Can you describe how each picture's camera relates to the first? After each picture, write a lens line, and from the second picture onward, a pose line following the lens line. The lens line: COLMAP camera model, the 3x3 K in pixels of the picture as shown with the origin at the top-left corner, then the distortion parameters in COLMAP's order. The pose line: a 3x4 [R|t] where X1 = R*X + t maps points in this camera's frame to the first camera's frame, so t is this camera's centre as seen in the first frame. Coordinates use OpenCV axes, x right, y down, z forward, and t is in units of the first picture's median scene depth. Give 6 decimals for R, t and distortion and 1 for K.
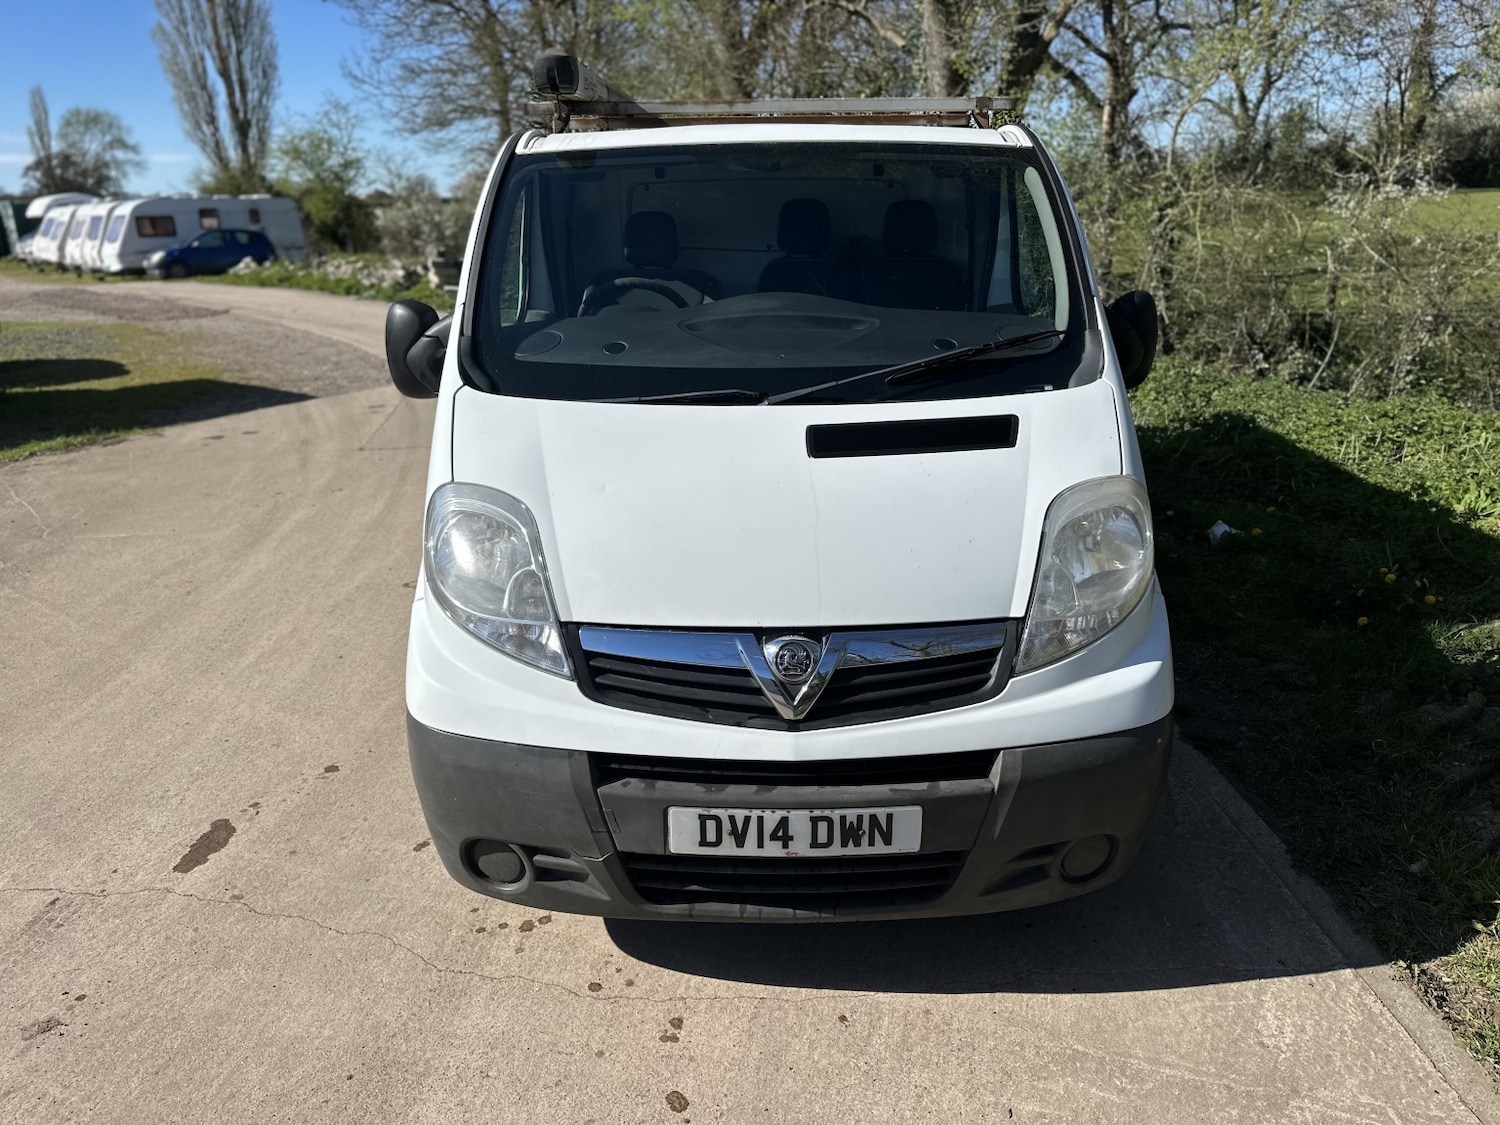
lens RADIAL K [[1062.7, 0, 748.0], [0, 1062.7, 570.9], [0, 0, 1]] dist [0.021154, -0.031171]
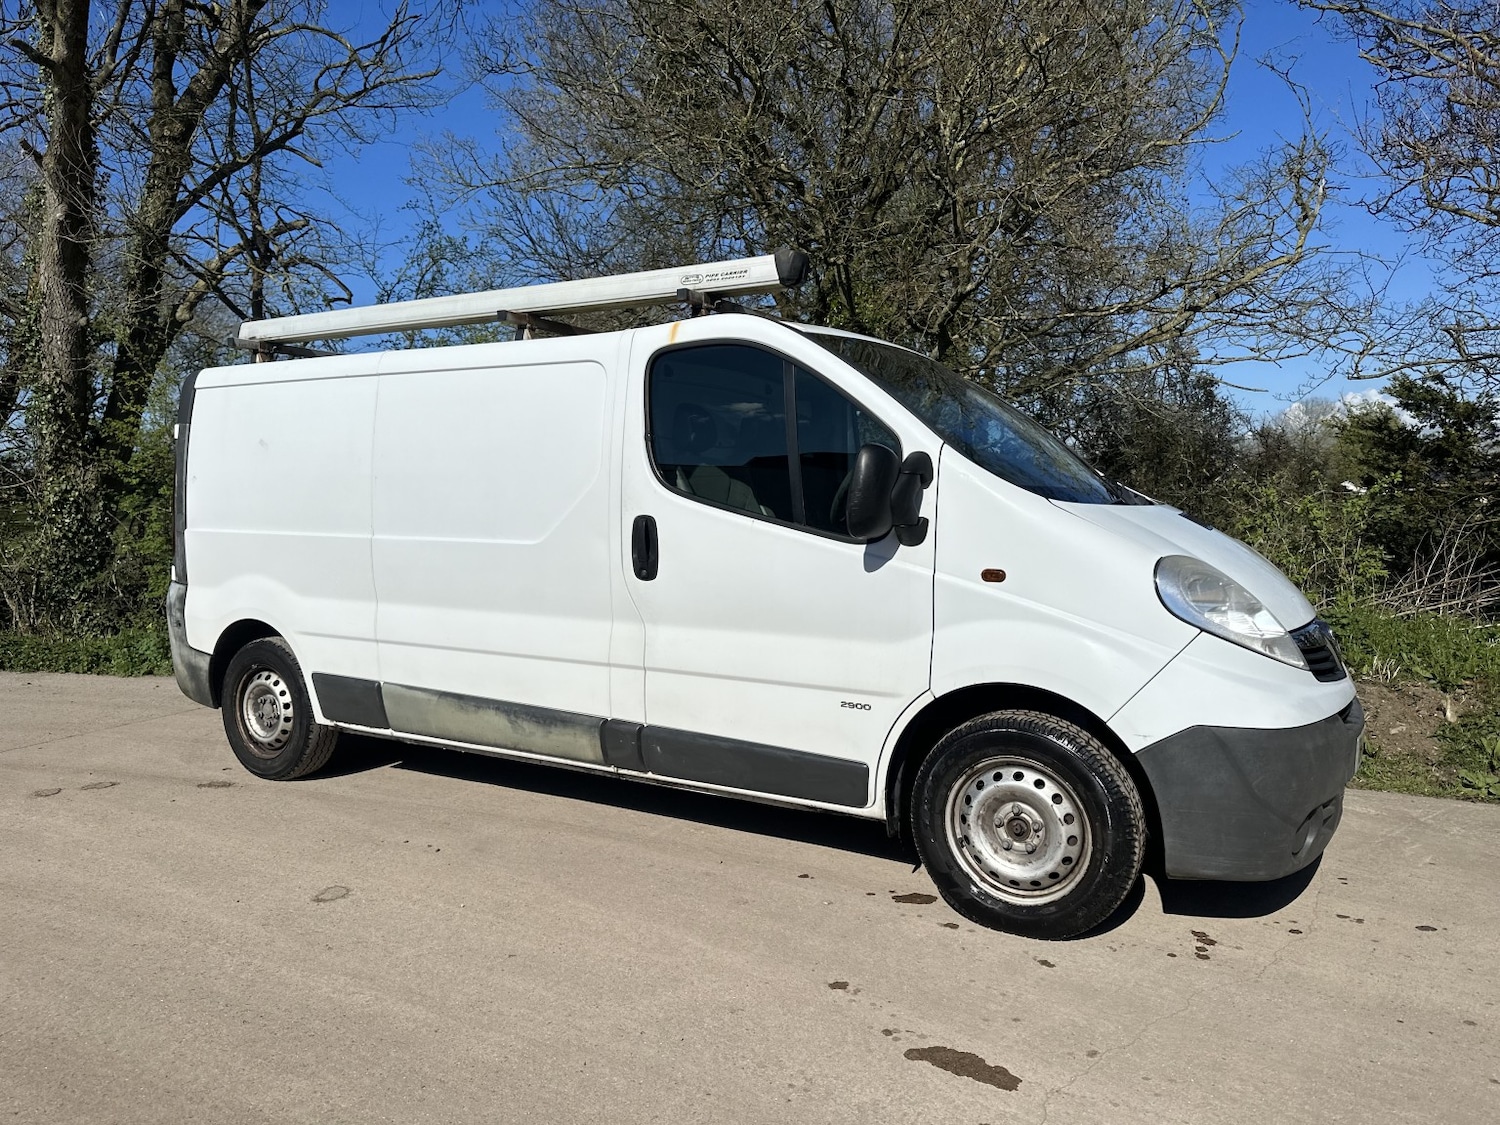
lens RADIAL K [[1062.7, 0, 737.2], [0, 1062.7, 578.6], [0, 0, 1]] dist [0.021154, -0.031171]
pose [[0.514469, -0.055059, 0.855740, -0.903431], [0.286026, 0.951804, -0.110718, -0.036682], [-0.808400, 0.301725, 0.505422, 0.443659]]
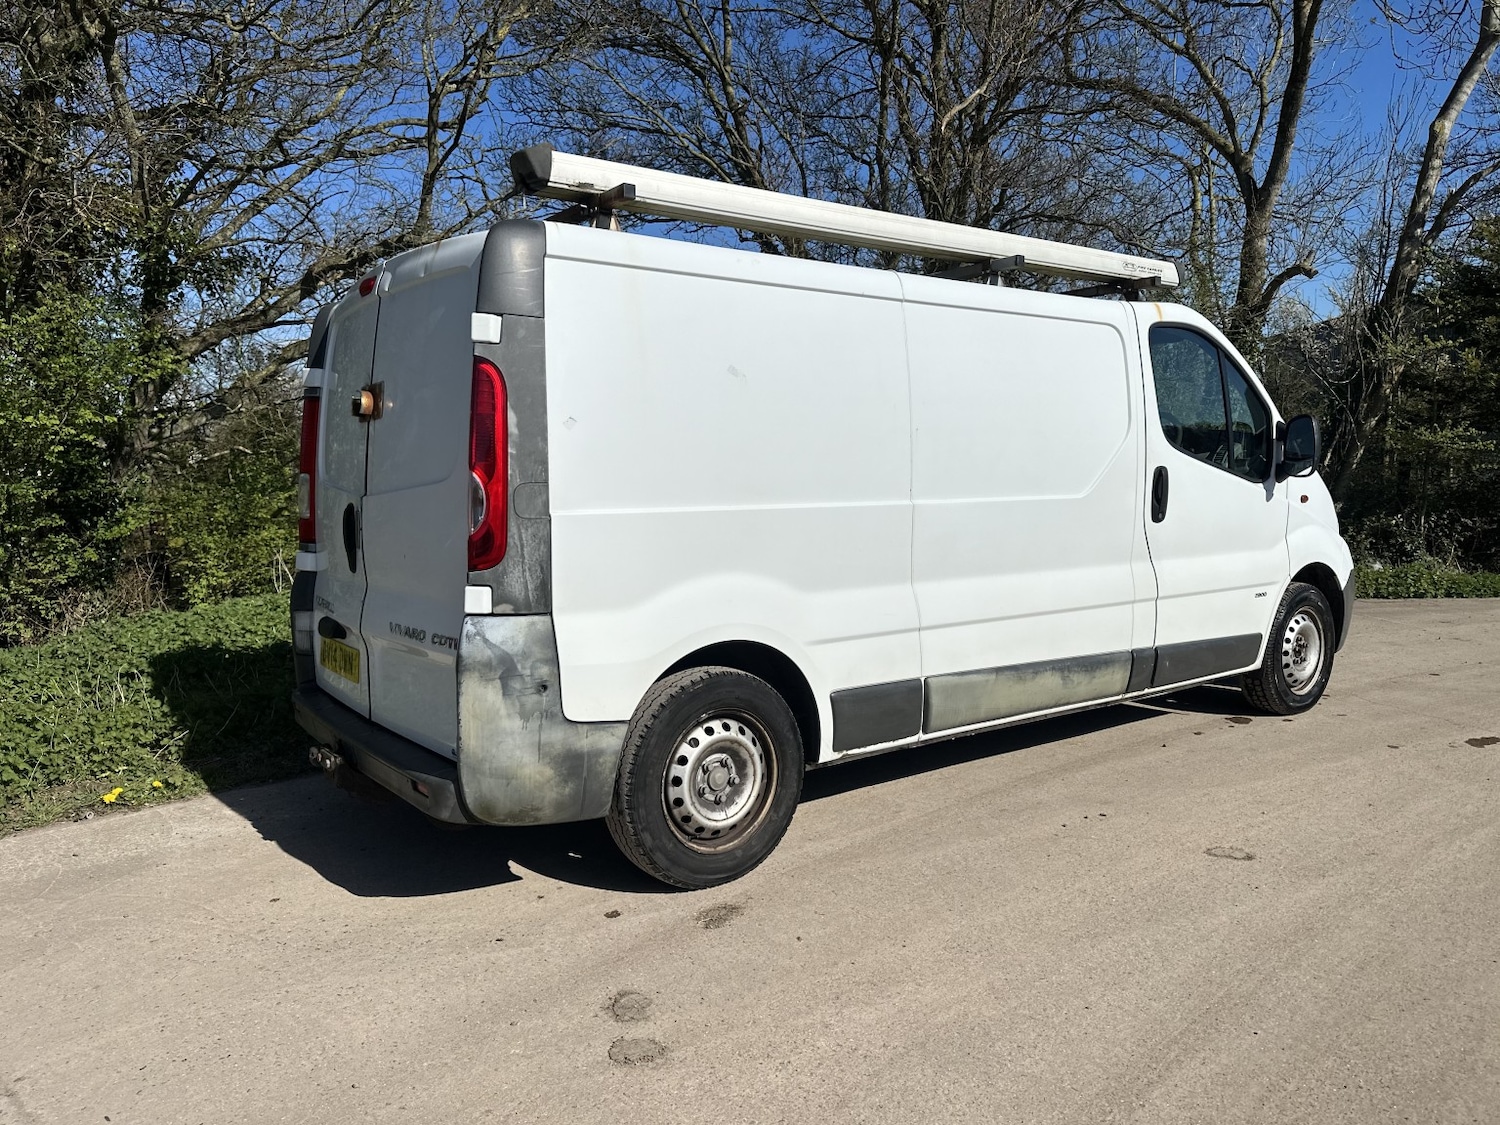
lens RADIAL K [[1062.7, 0, 756.7], [0, 1062.7, 557.0], [0, 0, 1]] dist [0.021154, -0.031171]
pose [[-0.594410, -0.048001, 0.802728, -0.796310], [0.290464, 0.918010, 0.269980, -0.514999], [-0.749871, 0.393642, -0.531732, 1.801235]]
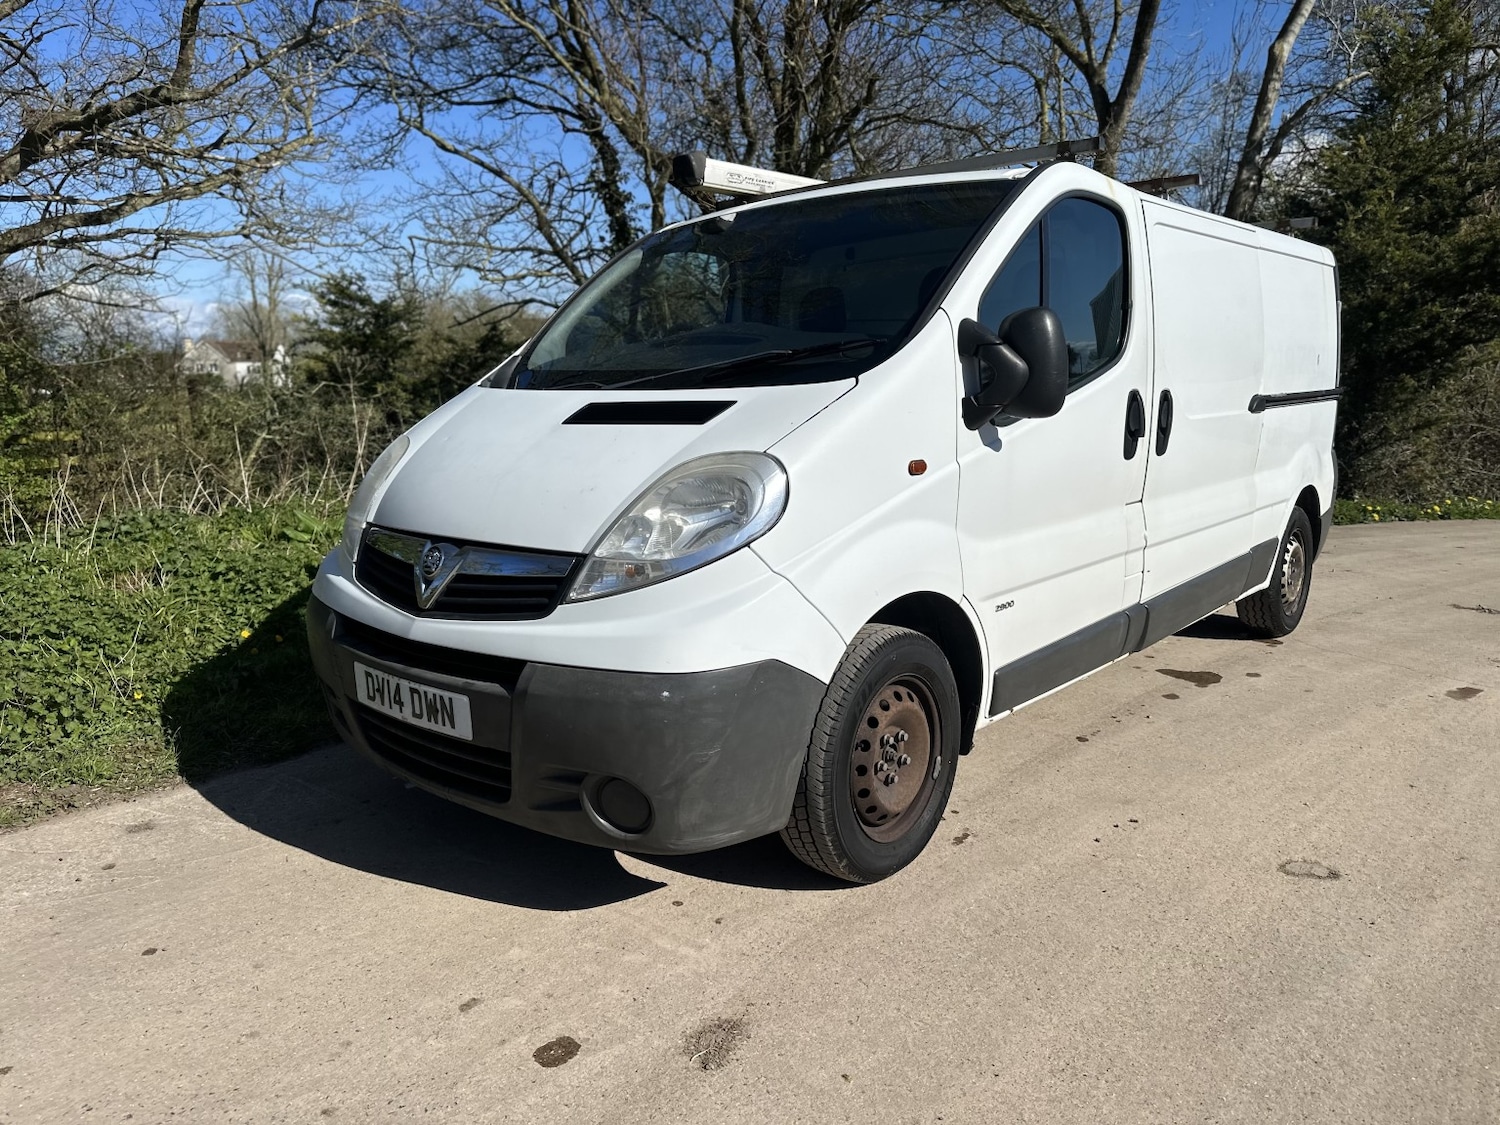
lens RADIAL K [[1062.7, 0, 758.2], [0, 1062.7, 564.4], [0, 0, 1]] dist [0.021154, -0.031171]
pose [[-0.730141, -0.094918, 0.676671, -0.549857], [0.244445, 0.888482, 0.388390, -0.491285], [-0.638076, 0.448988, -0.625515, 1.732909]]
